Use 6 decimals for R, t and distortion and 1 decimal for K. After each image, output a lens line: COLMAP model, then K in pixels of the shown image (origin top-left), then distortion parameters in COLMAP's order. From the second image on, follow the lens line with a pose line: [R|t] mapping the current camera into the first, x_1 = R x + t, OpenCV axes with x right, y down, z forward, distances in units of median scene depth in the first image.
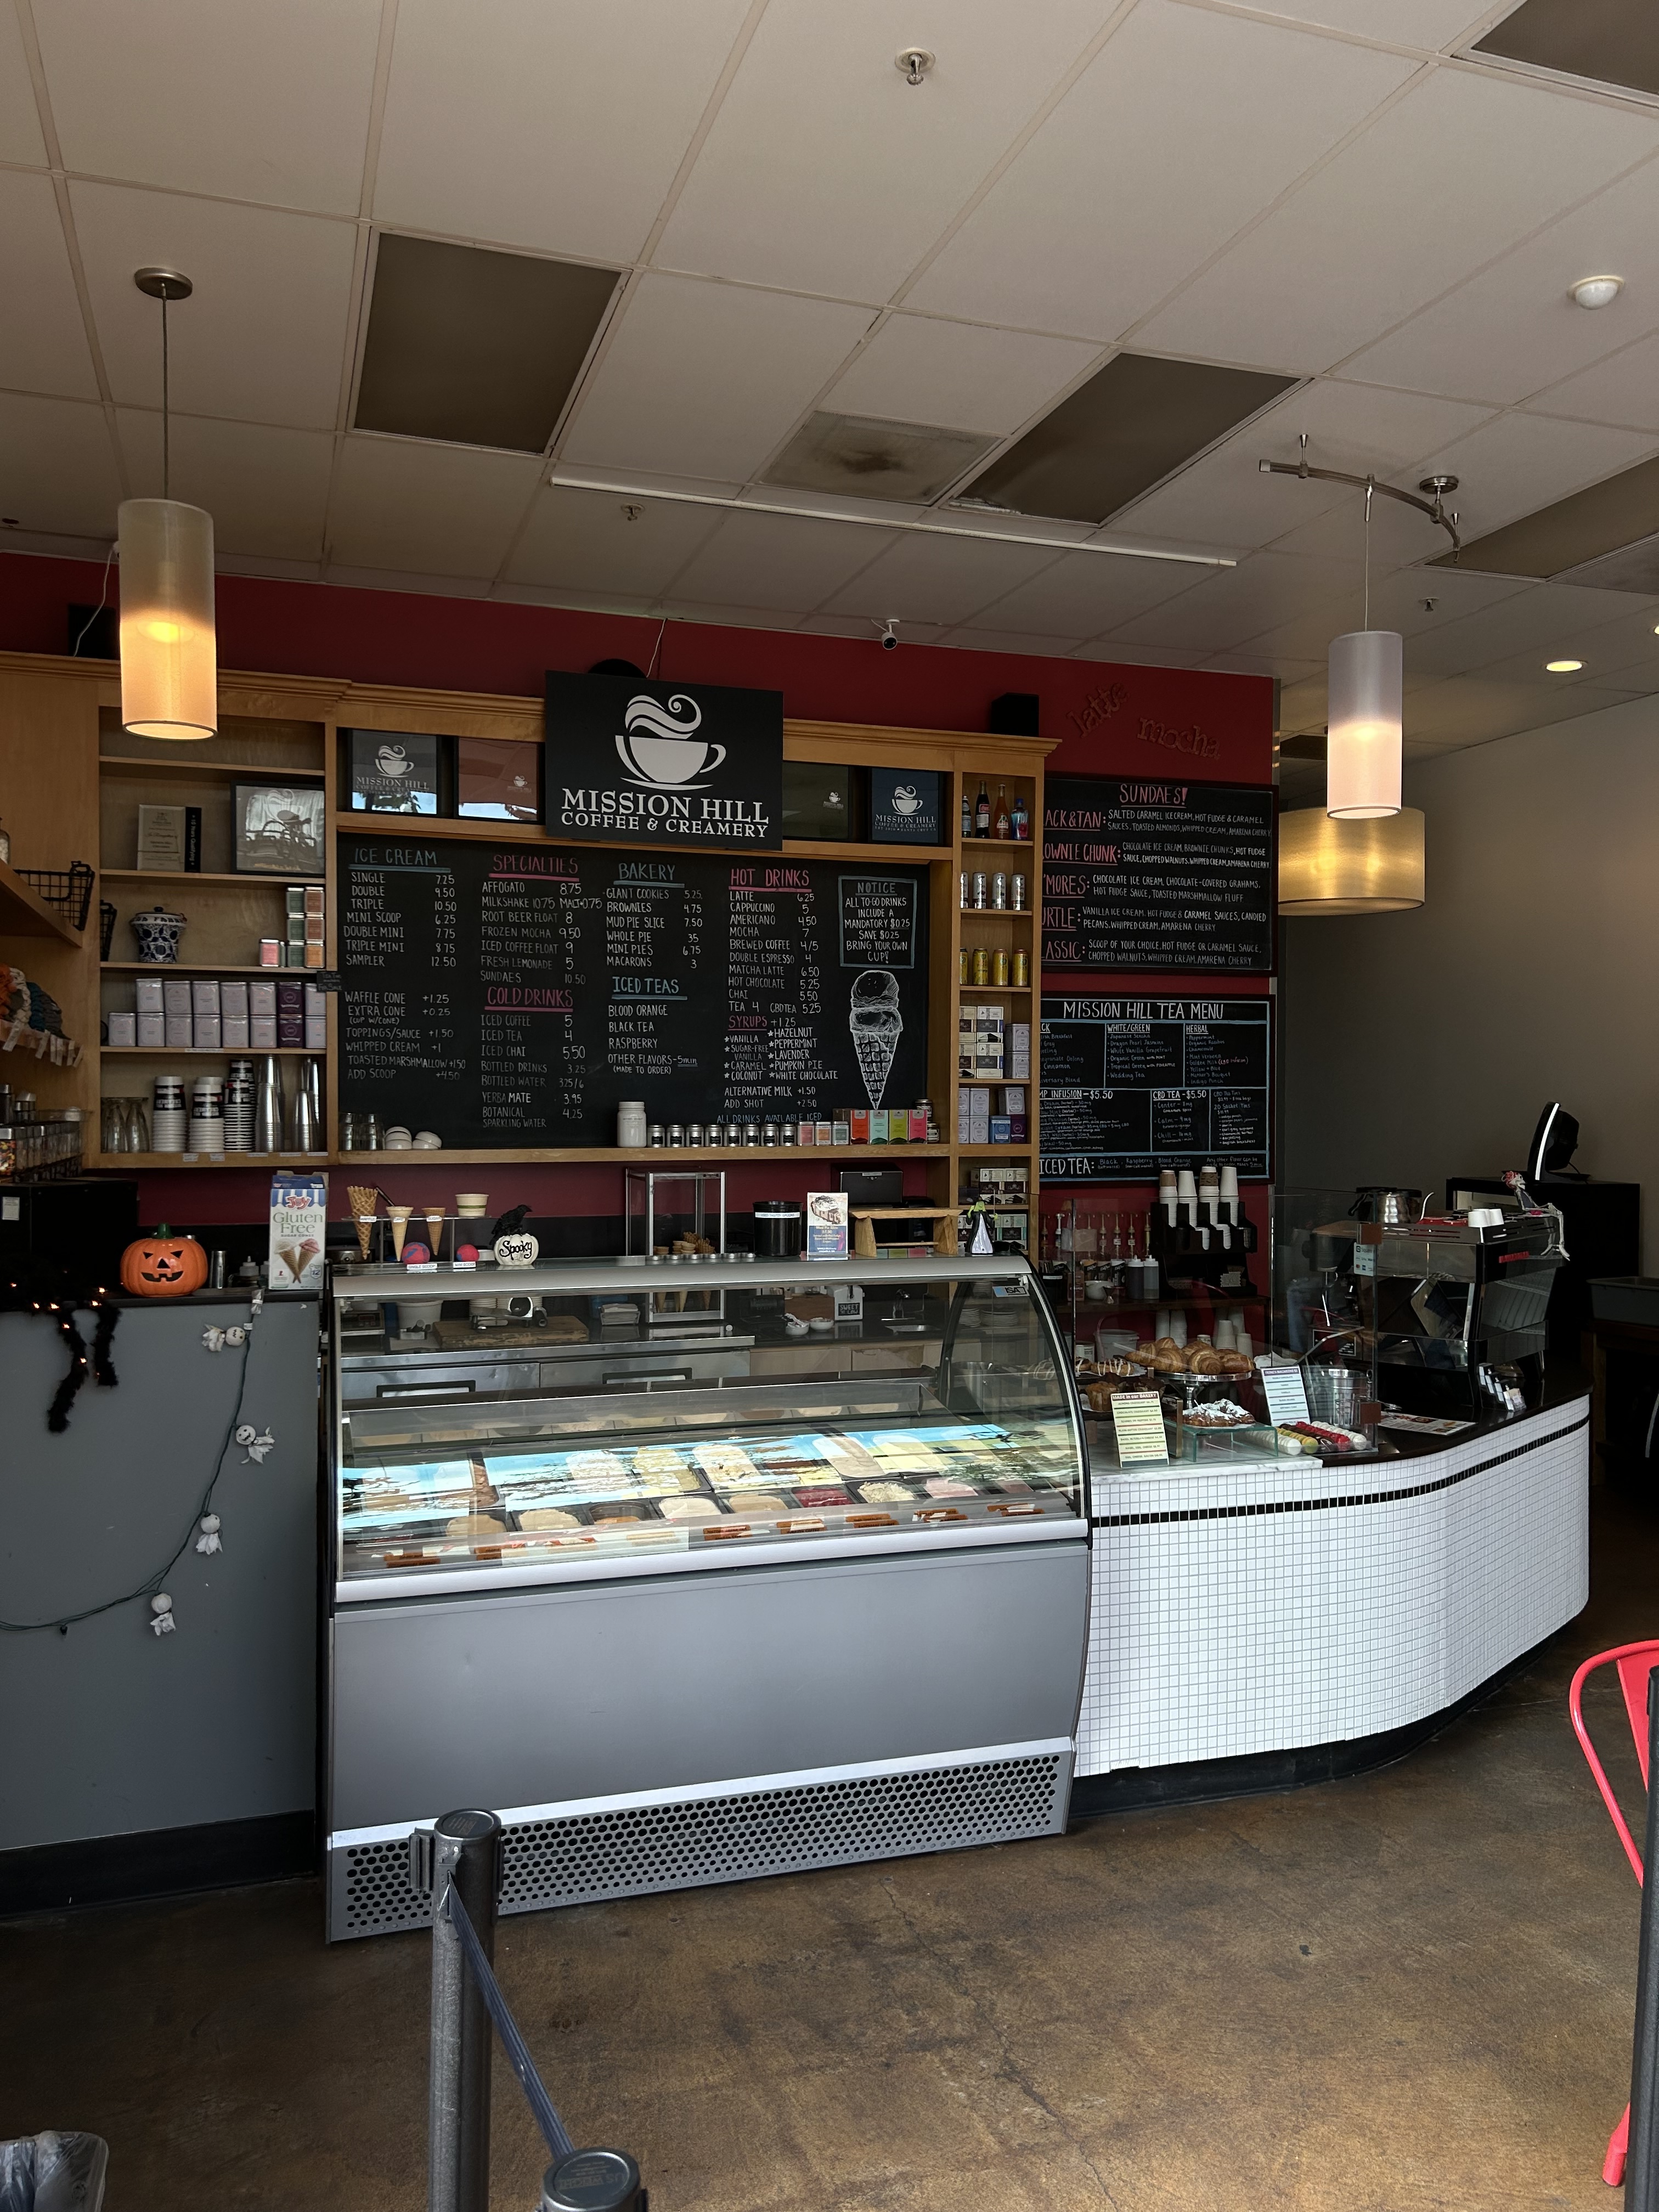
lens RADIAL K [[1677.5, 0, 825.6], [0, 1677.5, 1127.2], [0, 0, 1]] dist [0.032314, -0.045620]
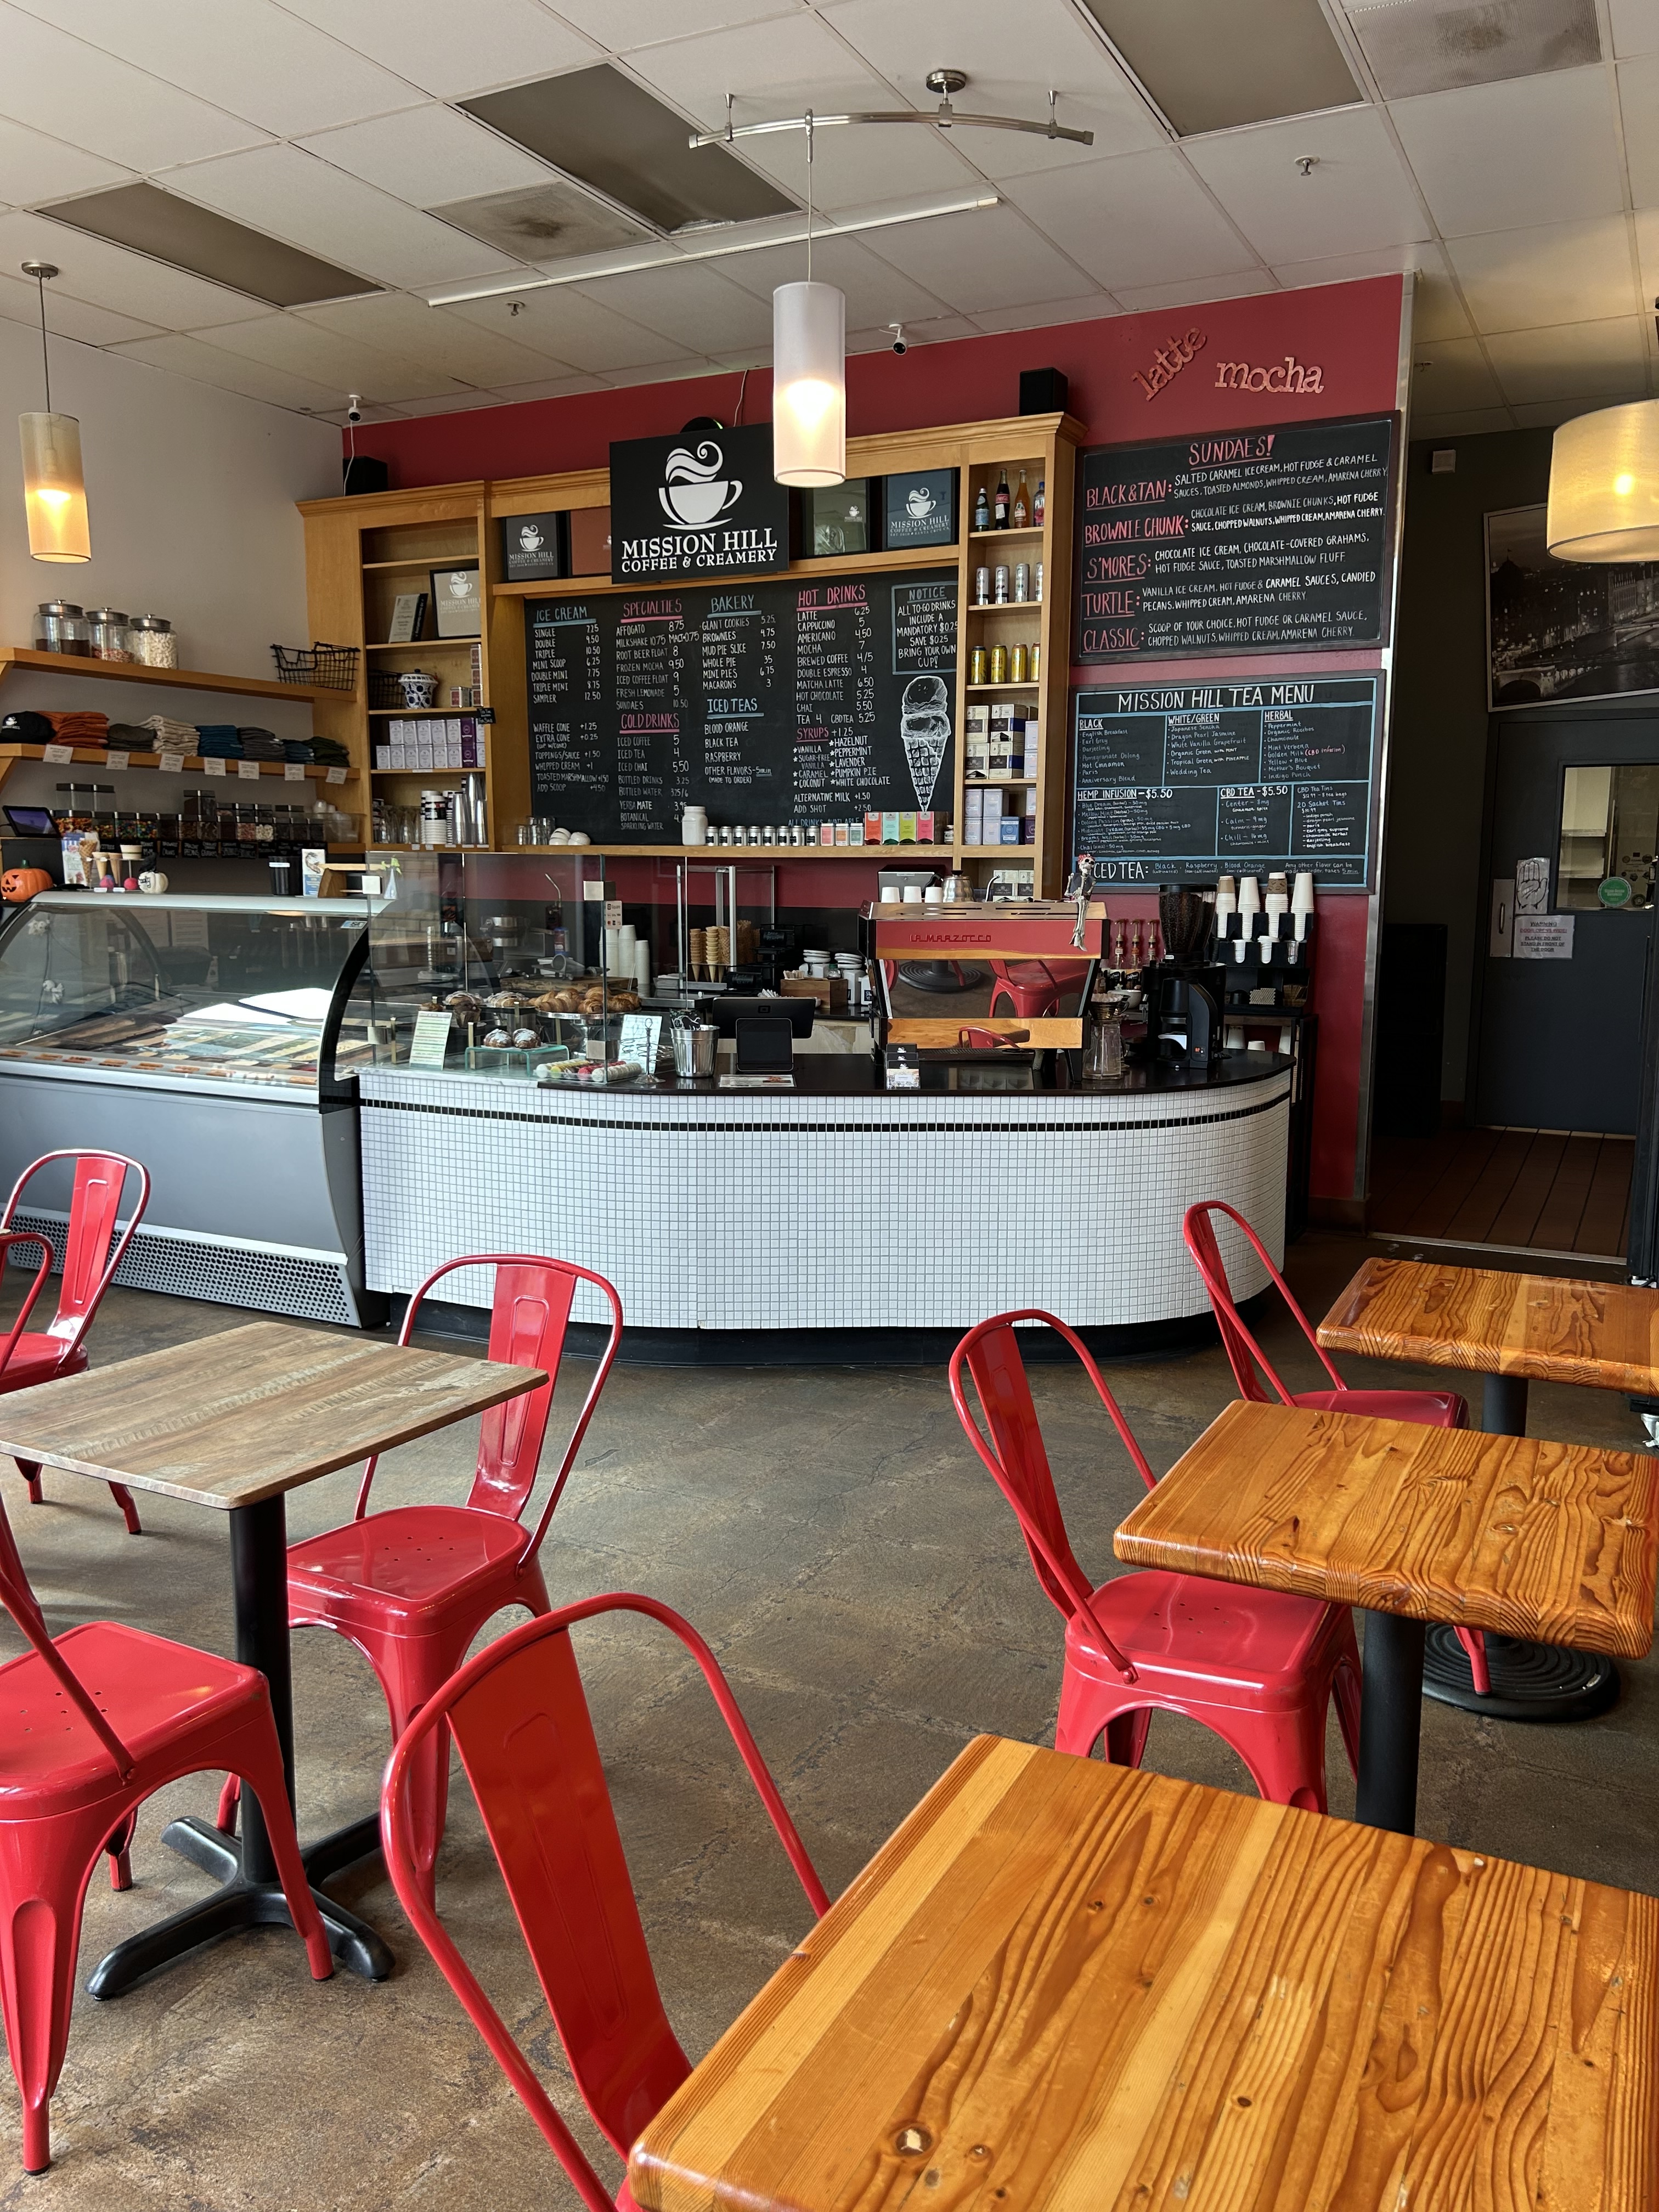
lens RADIAL K [[1677.5, 0, 755.0], [0, 1677.5, 1118.5], [0, 0, 1]] dist [0.032314, -0.045620]
pose [[0.688562, 0.112421, -0.716410, 0.752989], [-0.017344, 0.990181, 0.138712, 0.036297], [0.724970, -0.083087, 0.683751, 0.190175]]
